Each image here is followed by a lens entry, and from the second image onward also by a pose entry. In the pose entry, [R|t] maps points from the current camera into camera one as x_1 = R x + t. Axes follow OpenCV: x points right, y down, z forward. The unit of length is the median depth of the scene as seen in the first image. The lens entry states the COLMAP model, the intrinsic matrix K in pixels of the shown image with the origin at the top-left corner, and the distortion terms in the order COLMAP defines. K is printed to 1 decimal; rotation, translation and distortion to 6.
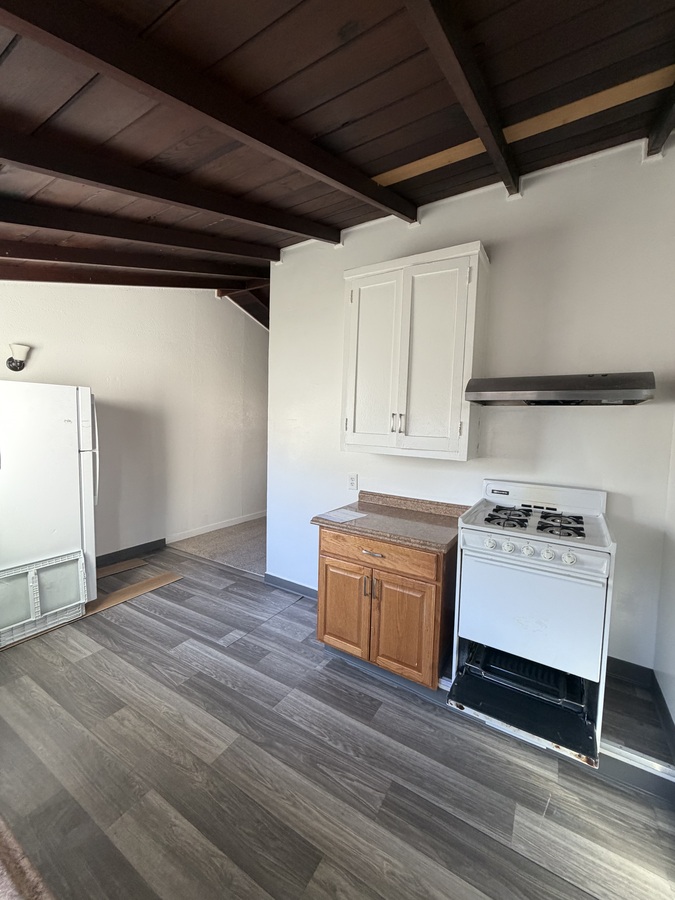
lens RADIAL K [[360.0, 0, 338.1], [0, 360.0, 448.4], [0, 0, 1]] dist [0.000762, 0.000139]
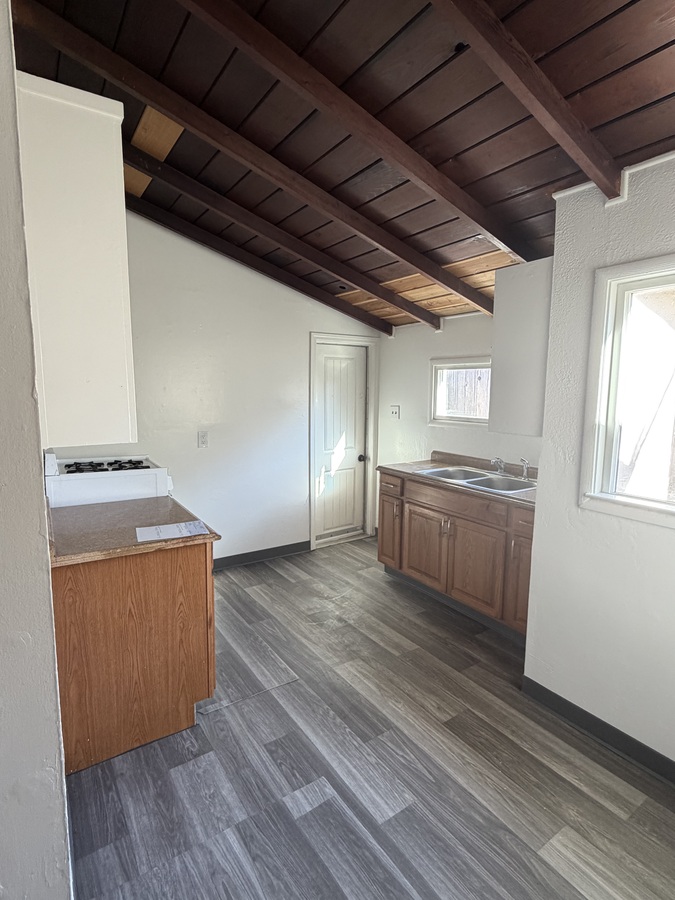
lens RADIAL K [[467.8, 0, 341.5], [0, 467.8, 447.2], [0, 0, 1]] dist [0.000098, -0.000225]
pose [[-0.910899, -0.088749, 0.402972, -0.760113], [-0.008154, 0.980277, 0.197460, -0.174273], [-0.412549, 0.176580, -0.893657, 1.998113]]
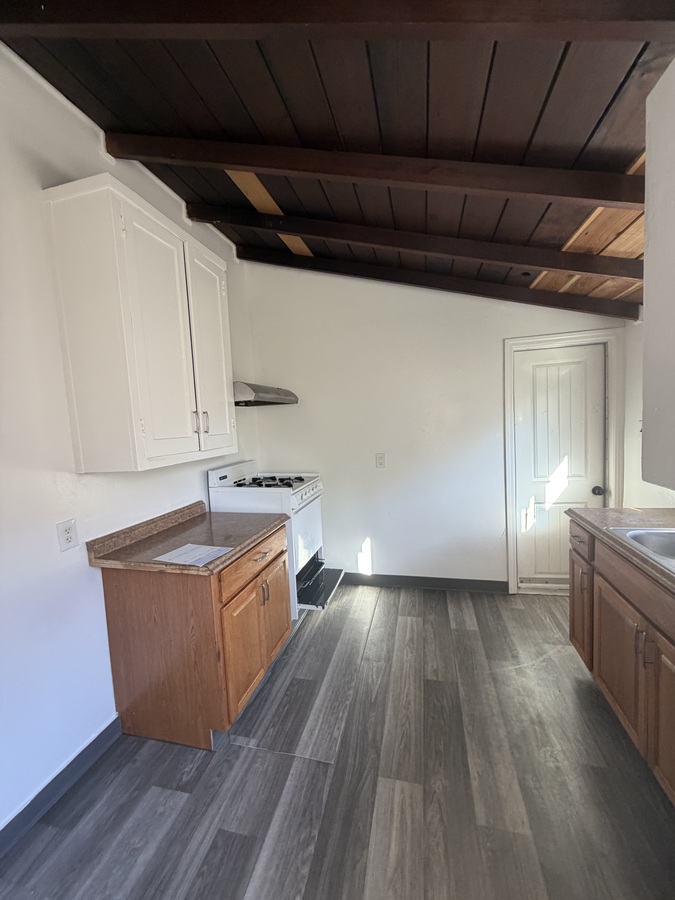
lens RADIAL K [[360.0, 0, 338.1], [0, 360.0, 448.4], [0, 0, 1]] dist [0.000762, 0.000139]
pose [[-0.306546, -0.089897, 0.947601, -0.903132], [0.110904, 0.985377, 0.129358, -0.098304], [-0.945373, 0.144747, -0.292093, 1.118574]]
